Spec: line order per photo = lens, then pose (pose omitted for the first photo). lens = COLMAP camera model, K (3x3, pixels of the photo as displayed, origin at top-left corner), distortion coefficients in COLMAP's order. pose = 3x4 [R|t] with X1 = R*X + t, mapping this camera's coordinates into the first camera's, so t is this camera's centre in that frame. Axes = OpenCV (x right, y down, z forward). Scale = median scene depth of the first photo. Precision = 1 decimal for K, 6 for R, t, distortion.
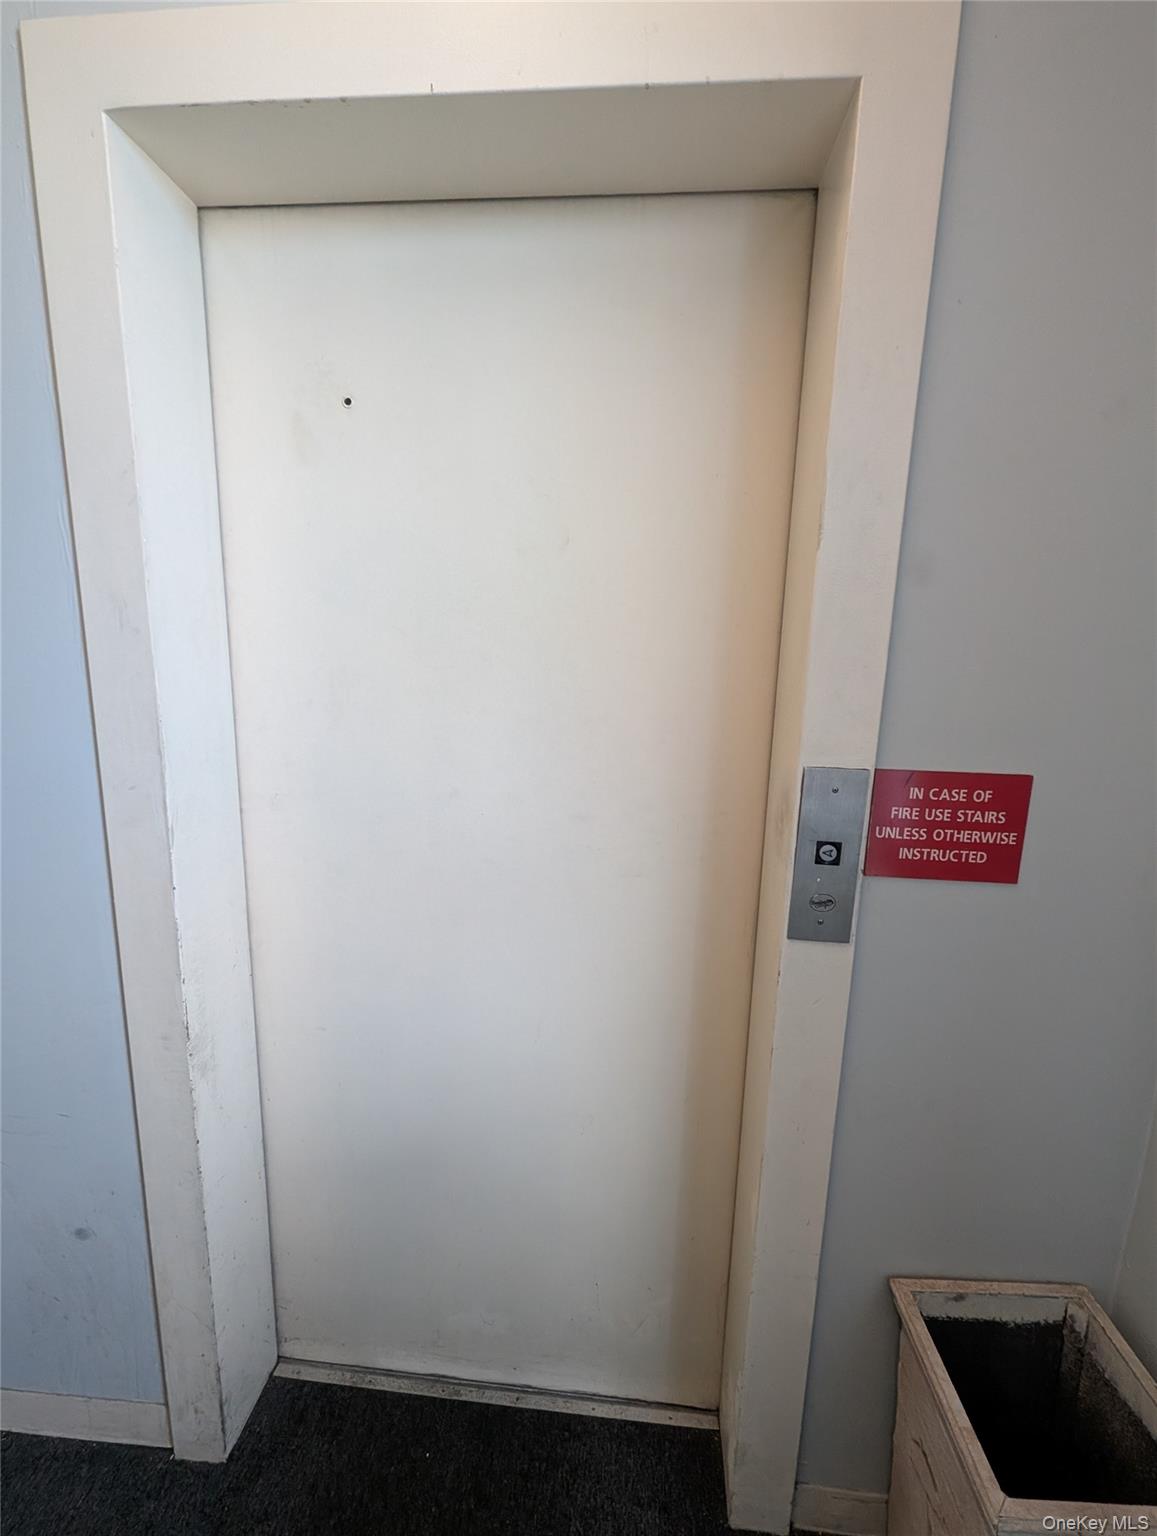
lens RADIAL K [[634.2, 0, 591.9], [0, 634.2, 768.3], [0, 0, 1]] dist [0.007569, -0.002607]
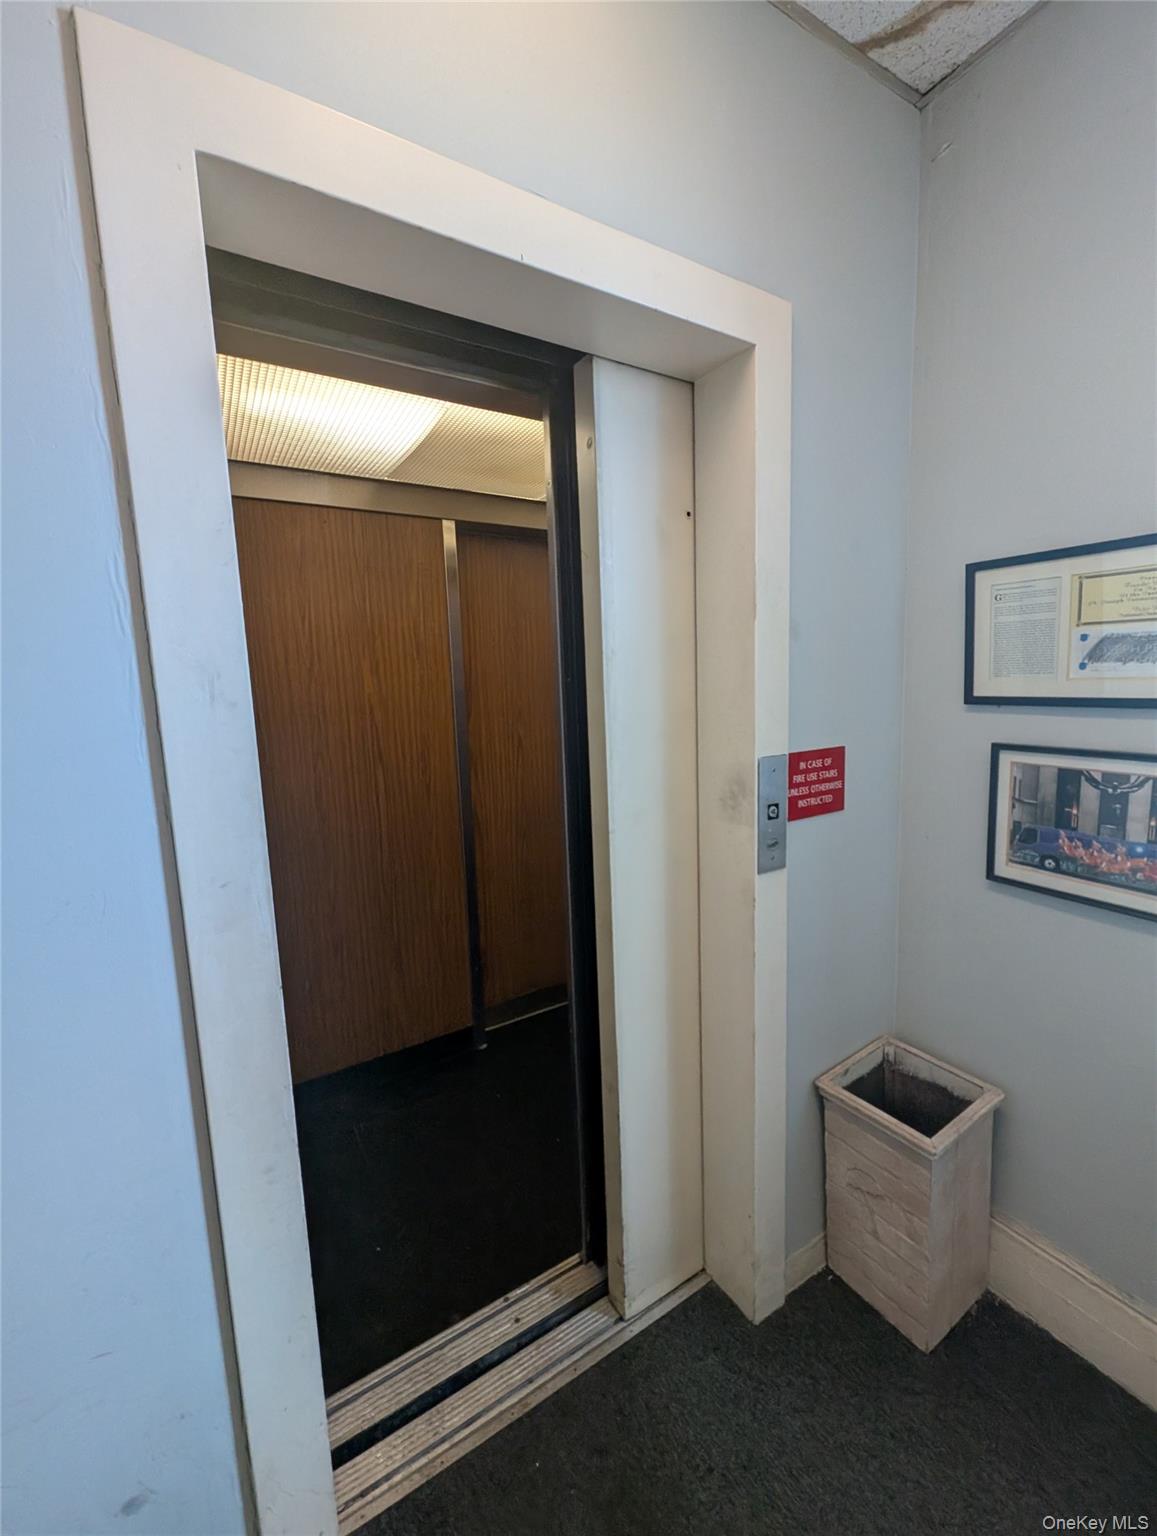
lens RADIAL K [[634.2, 0, 589.3], [0, 634.2, 762.6], [0, 0, 1]] dist [0.007569, -0.002607]
pose [[0.796565, -0.130416, 0.590318, -0.868729], [0.160352, 0.987058, 0.001690, -0.057332], [-0.582899, 0.093312, 0.807169, 0.003590]]
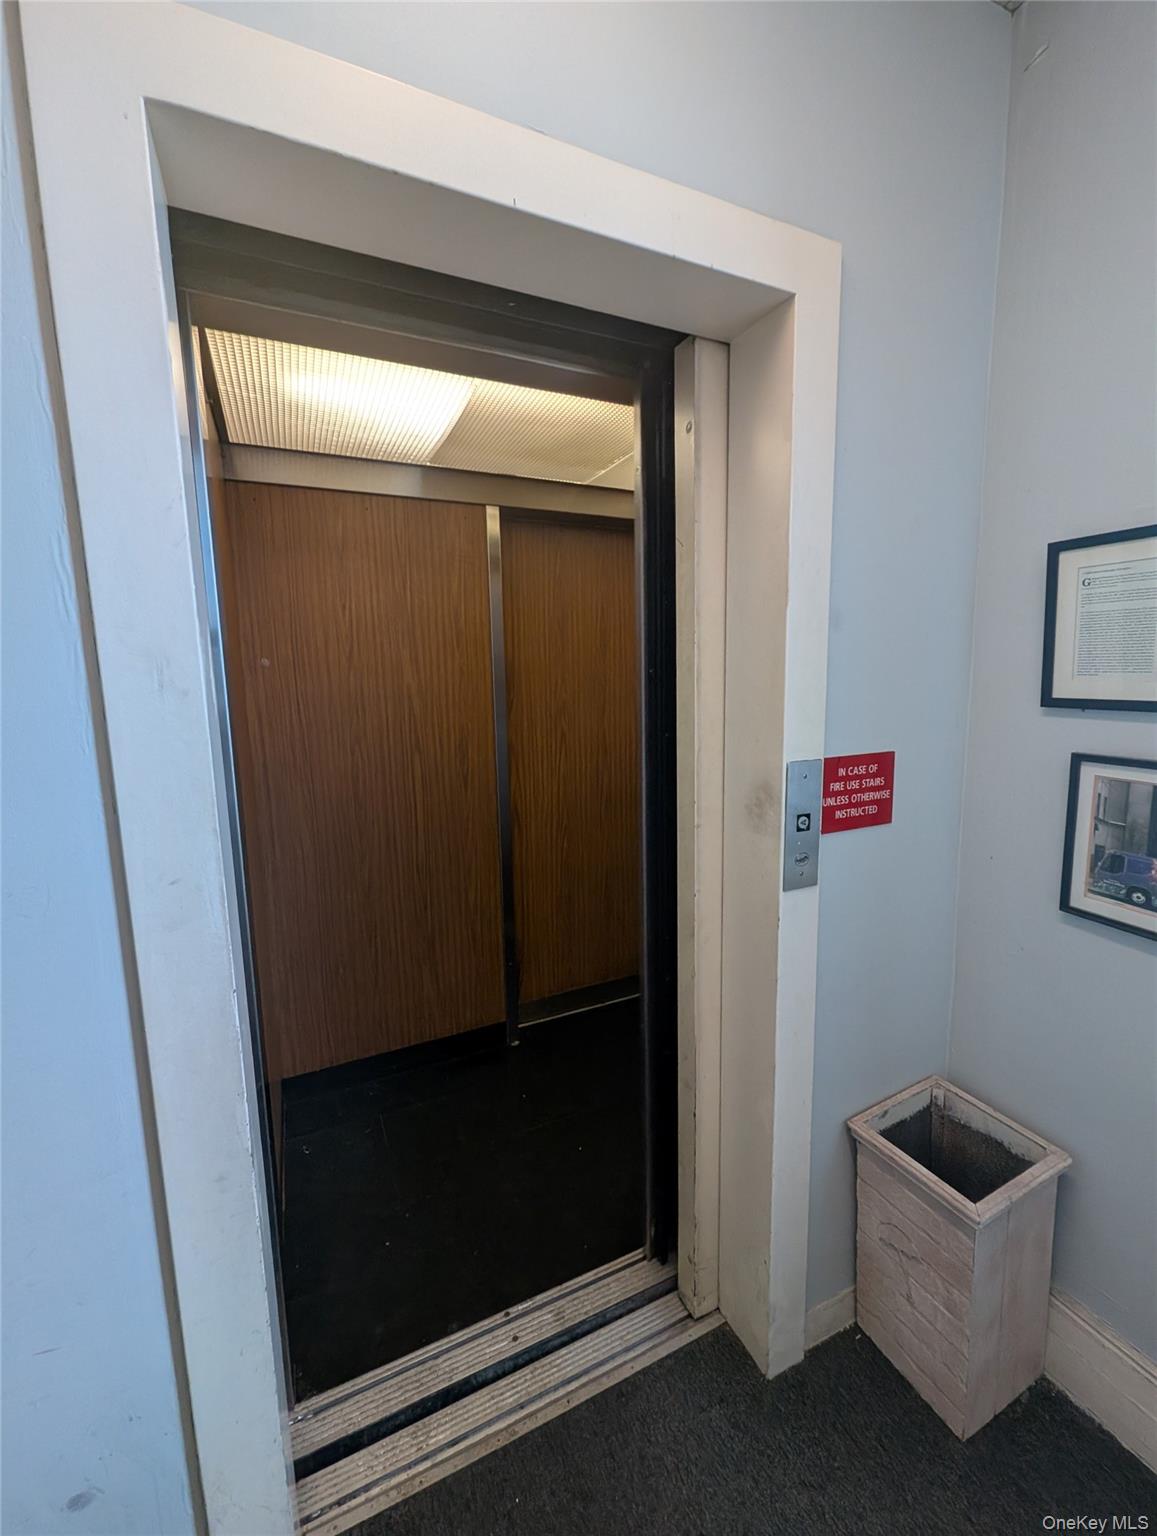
lens RADIAL K [[634.2, 0, 591.6], [0, 634.2, 762.9], [0, 0, 1]] dist [0.007569, -0.002607]
pose [[0.863094, -0.112724, 0.492303, -0.683319], [0.130100, 0.991500, -0.001062, -0.053178], [-0.487999, 0.064965, 0.870423, 0.012874]]
